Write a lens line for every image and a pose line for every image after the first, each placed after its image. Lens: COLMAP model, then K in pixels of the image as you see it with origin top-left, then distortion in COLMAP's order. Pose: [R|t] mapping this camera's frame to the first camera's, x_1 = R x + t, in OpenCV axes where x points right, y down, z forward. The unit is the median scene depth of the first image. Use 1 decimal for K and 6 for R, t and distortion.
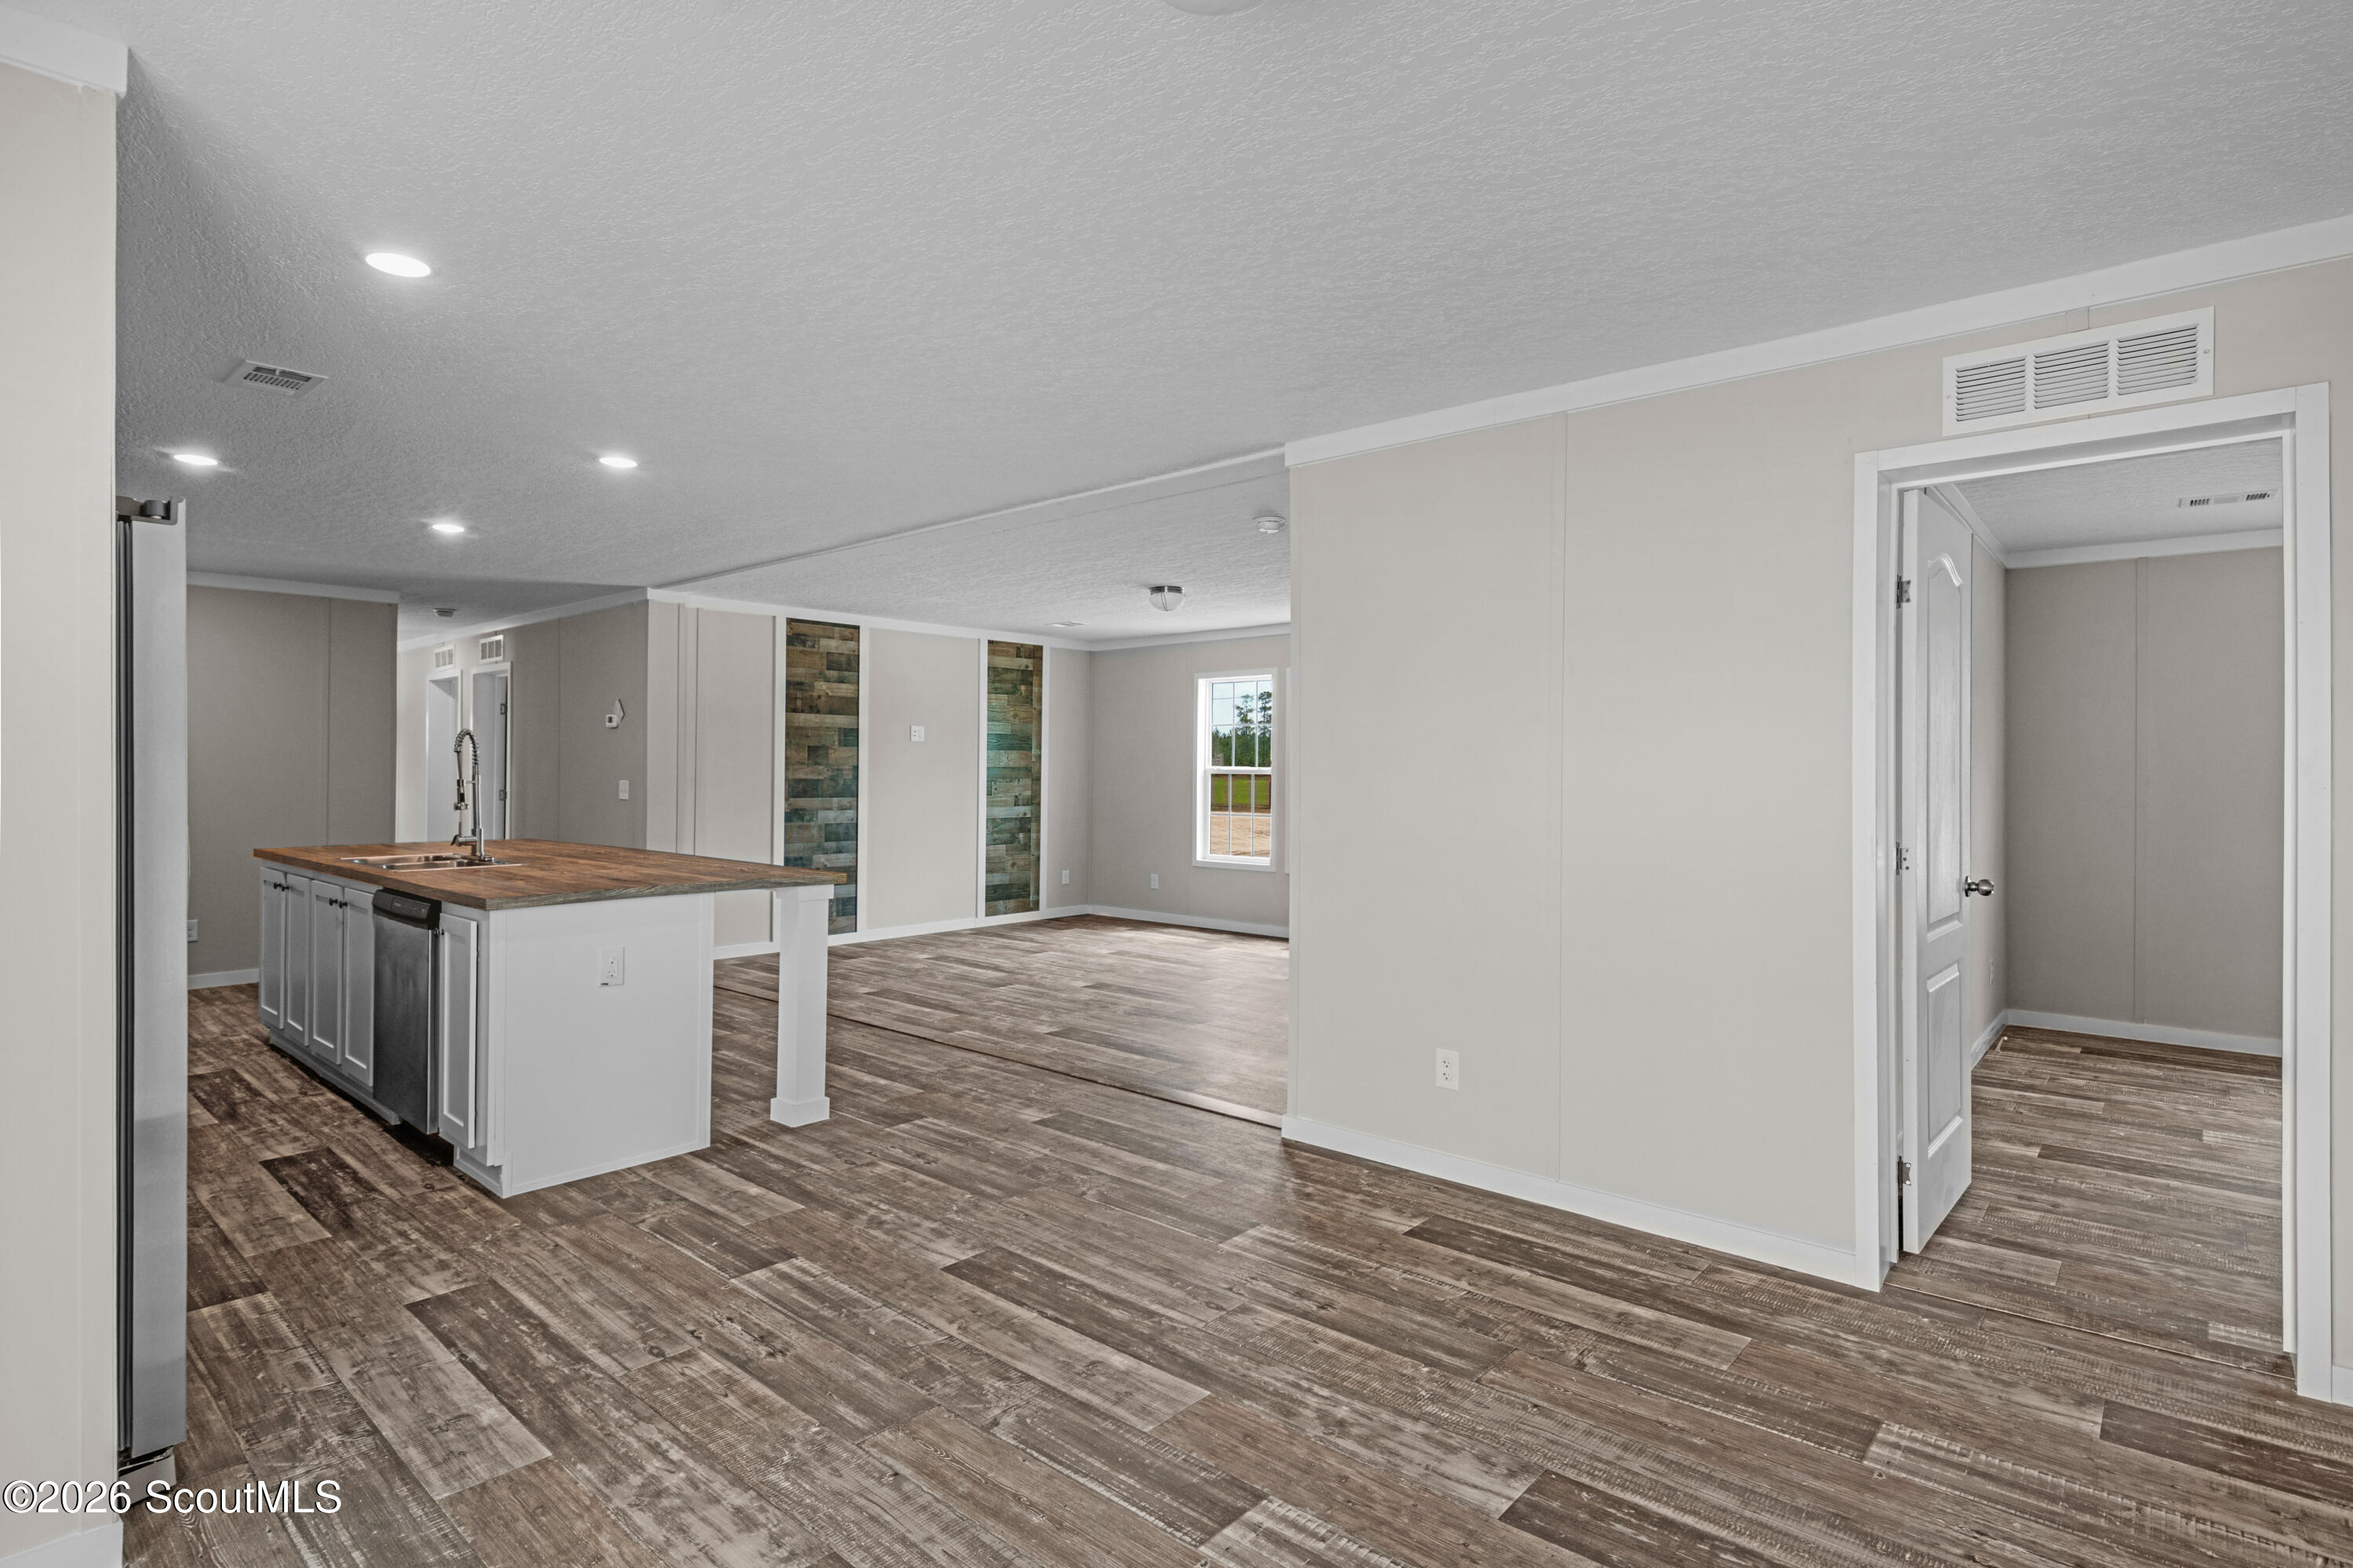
lens RADIAL K [[1180.0, 0, 1167.8], [0, 1180.0, 780.5], [0, 0, 1]] dist [-0.004788, -0.005116]
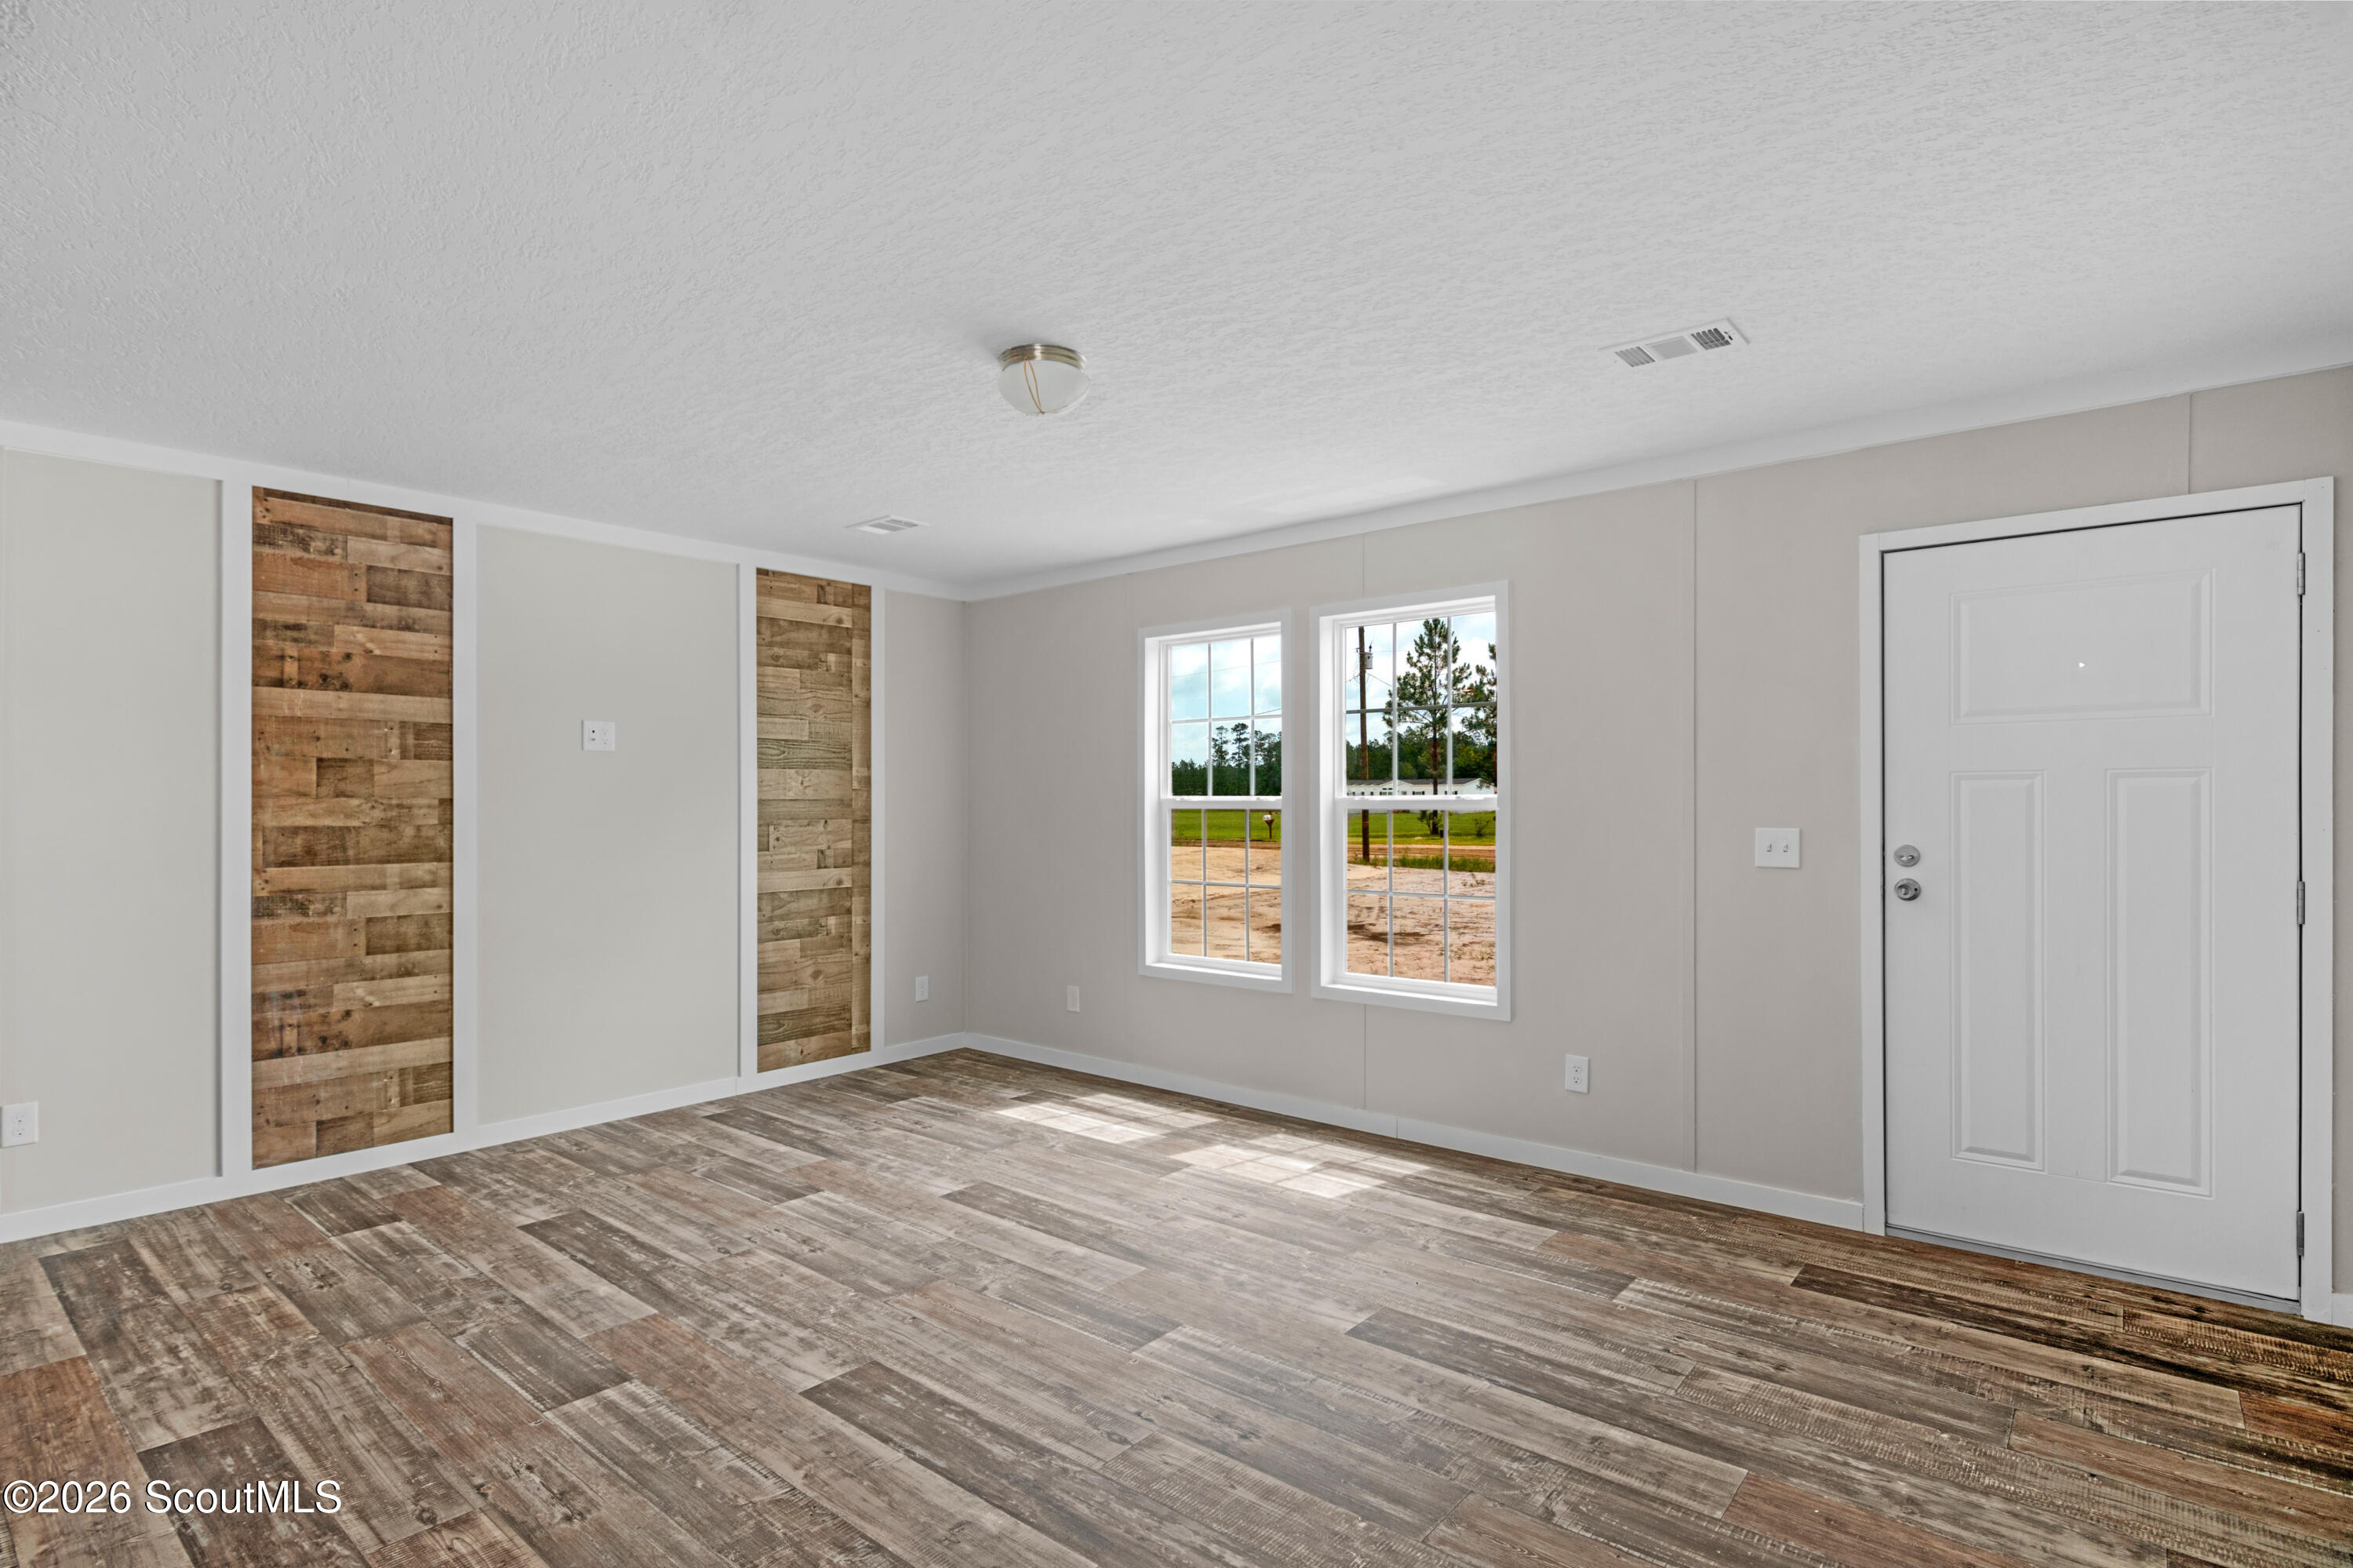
lens RADIAL K [[1180.0, 0, 1185.5], [0, 1180.0, 789.7], [0, 0, 1]] dist [-0.004788, -0.005116]
pose [[0.999327, -0.007543, 0.035907, 0.025733], [0.008232, 0.999784, -0.019077, -0.003997], [-0.035756, 0.019360, 0.999173, 0.453034]]
